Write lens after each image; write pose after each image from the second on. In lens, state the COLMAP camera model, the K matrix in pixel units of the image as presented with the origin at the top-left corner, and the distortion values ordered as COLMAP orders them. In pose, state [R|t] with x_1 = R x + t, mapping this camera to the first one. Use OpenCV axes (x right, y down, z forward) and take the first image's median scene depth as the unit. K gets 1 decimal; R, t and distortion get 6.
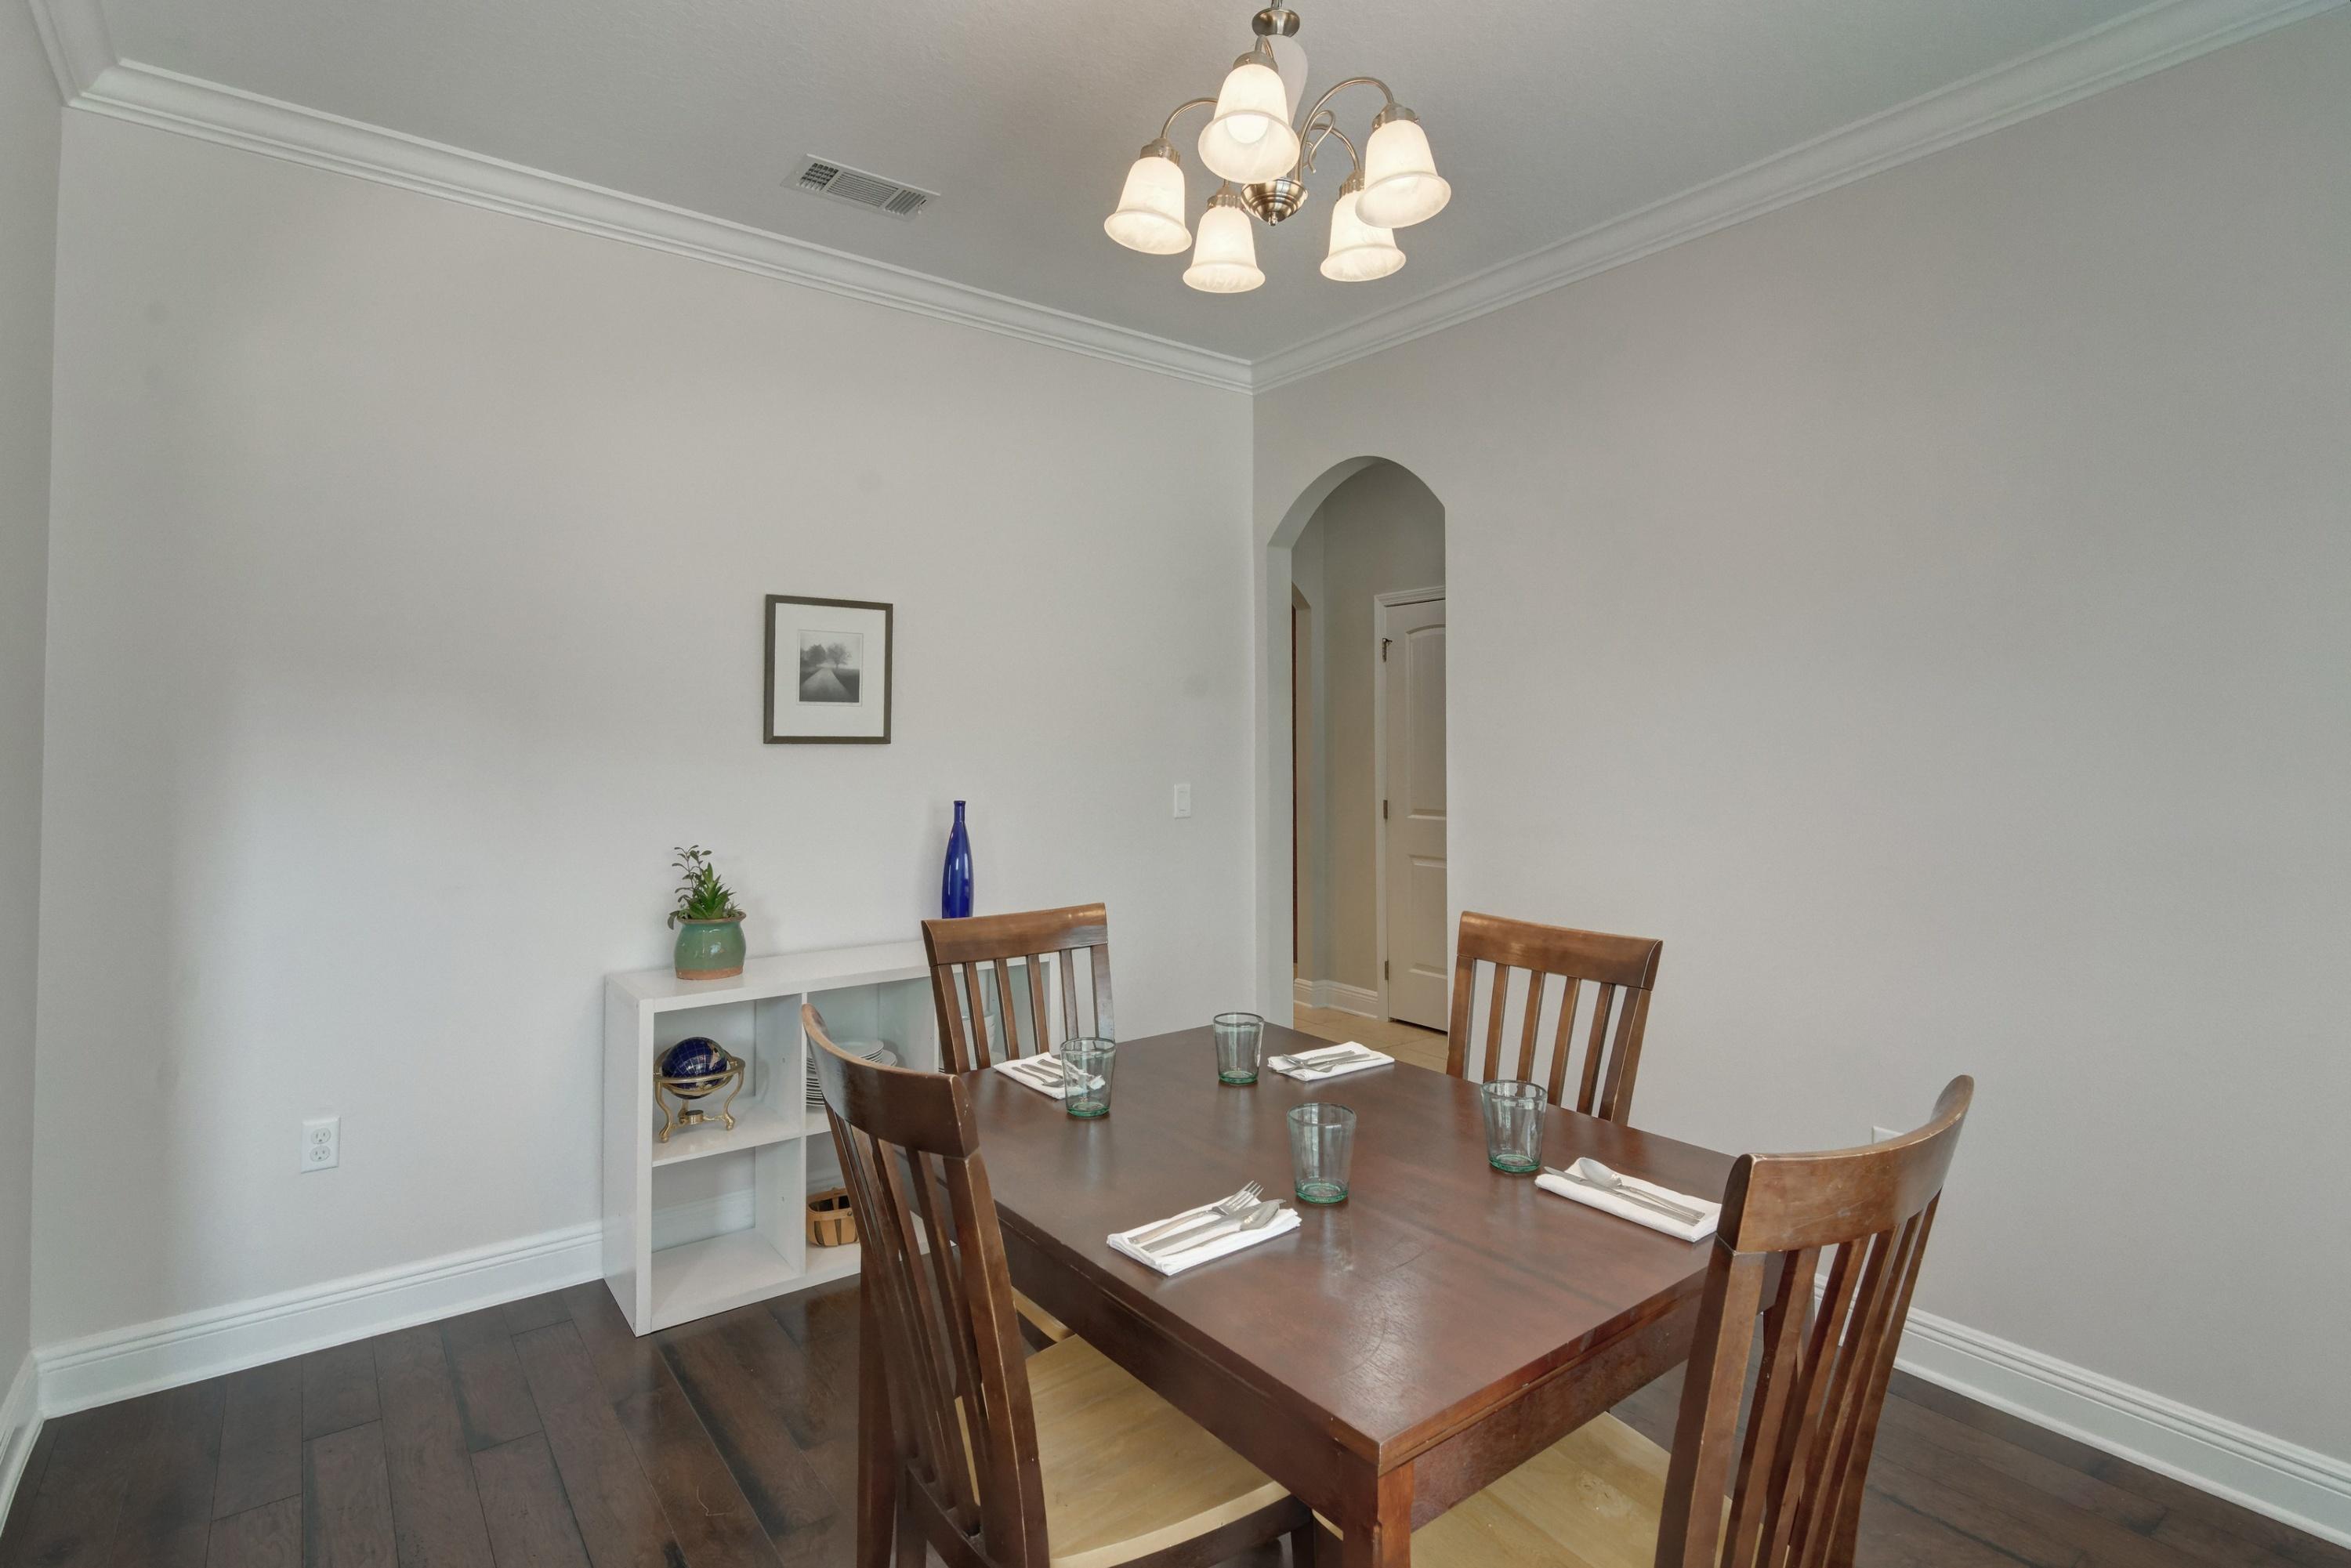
lens RADIAL K [[1137.2, 0, 1186.5], [0, 1137.2, 716.0], [0, 0, 1]] dist [0.001051, -0.000361]
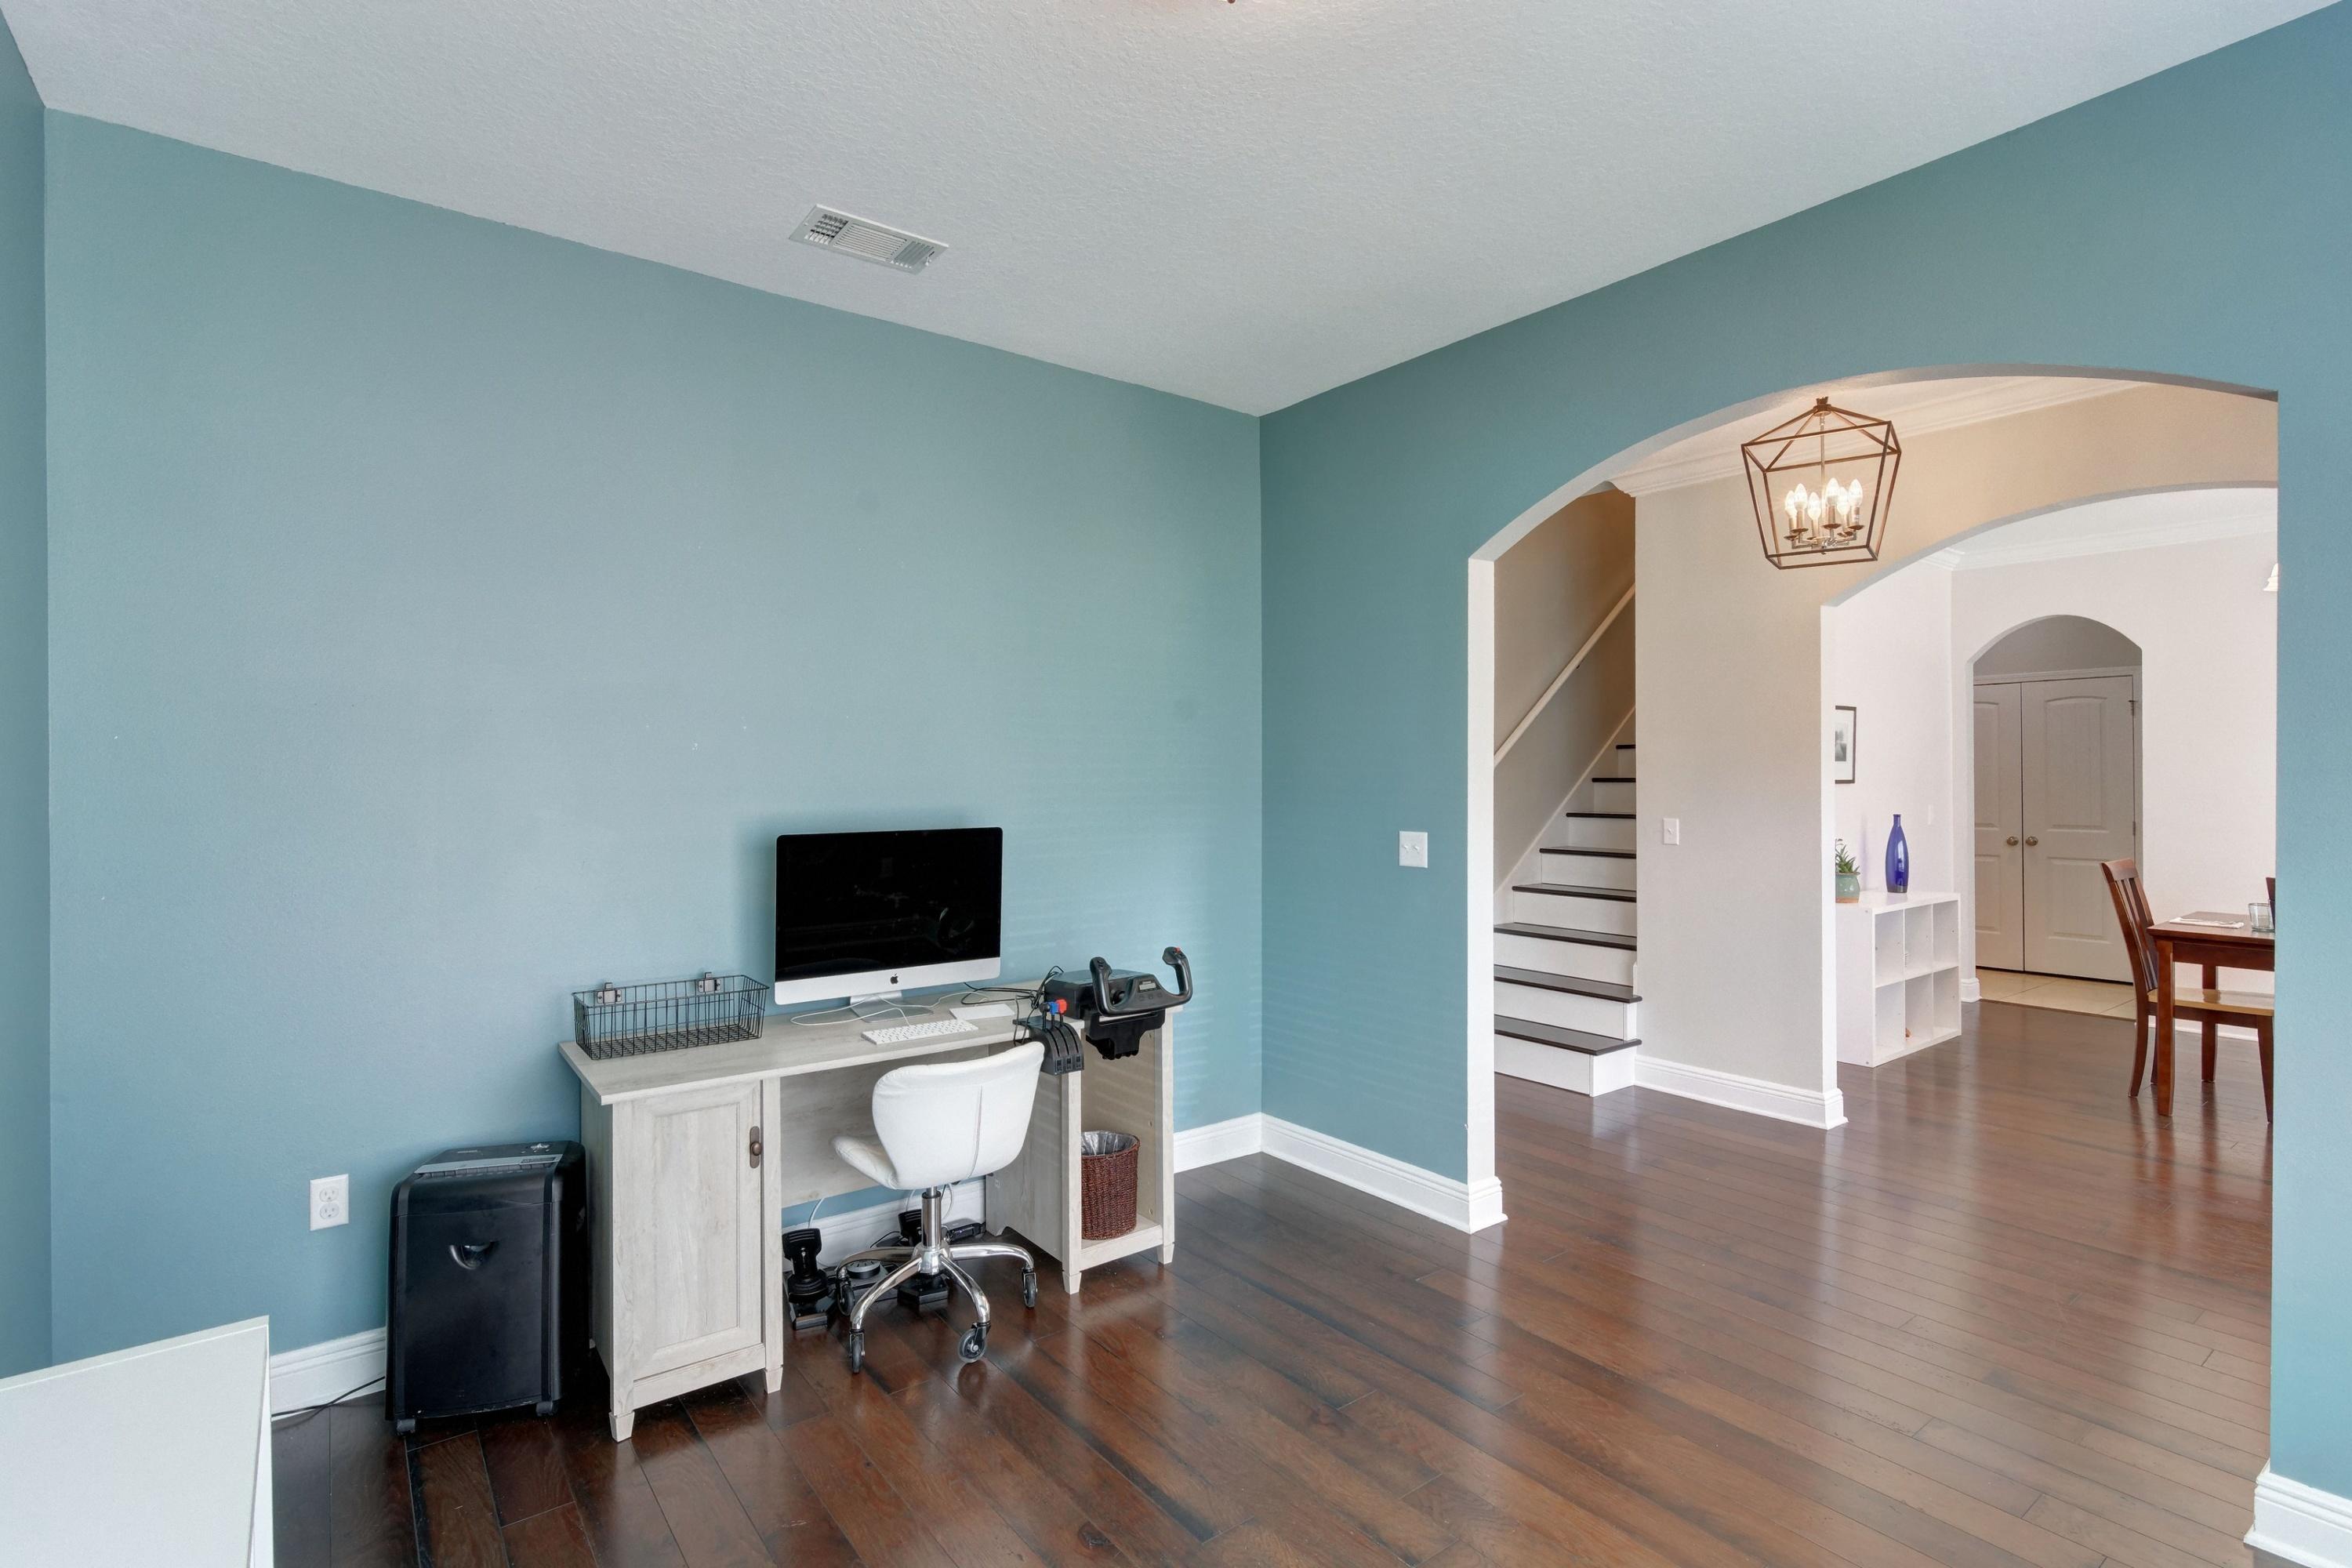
lens RADIAL K [[1108.4, 0, 1176.0], [0, 1108.4, 784.0], [0, 0, 1]] dist [0.000743, 0.000554]
pose [[0.999828, -0.009581, -0.015906, -1.372082], [0.009986, 0.999624, 0.025554, -0.032814], [0.015655, -0.025709, 0.999547, -0.831840]]
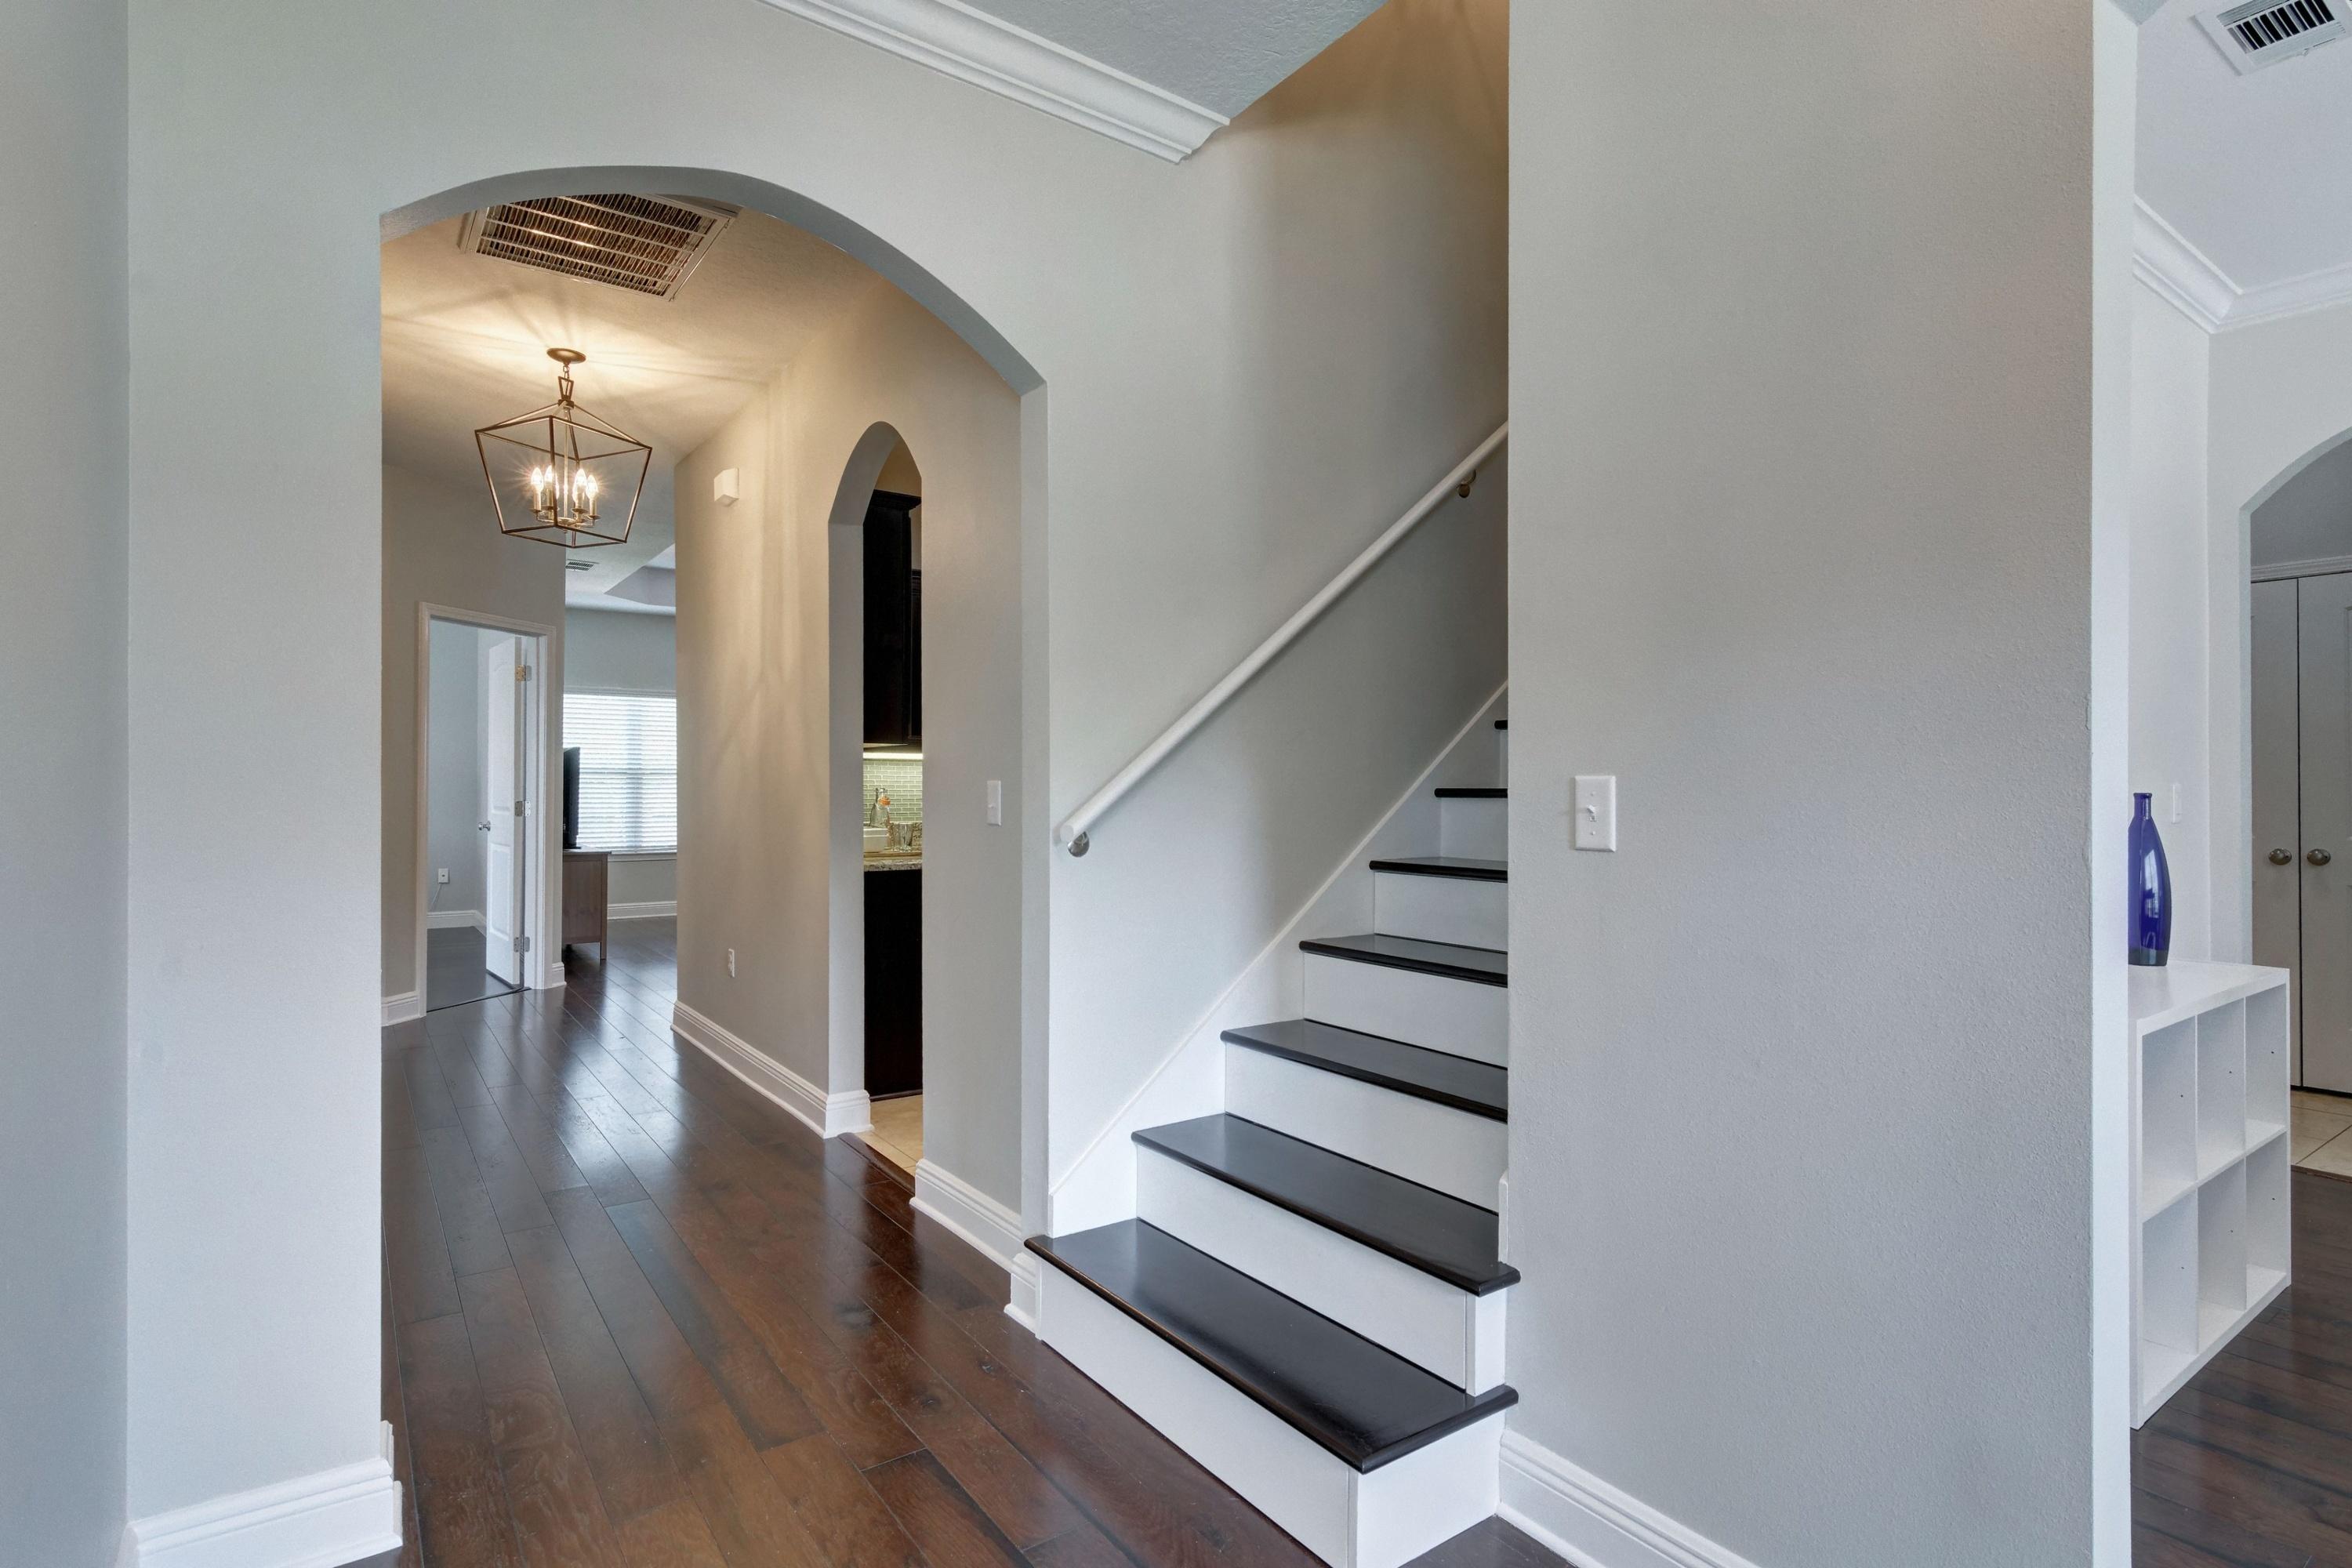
lens RADIAL K [[1161.4, 0, 1169.3], [0, 1161.4, 784.4], [0, 0, 1]] dist [0.003442, 0.000019]
pose [[0.999359, -0.001893, -0.035741, -0.909352], [0.002510, 0.999848, 0.017229, 0.053031], [0.035703, -0.017308, 0.999213, 0.119892]]
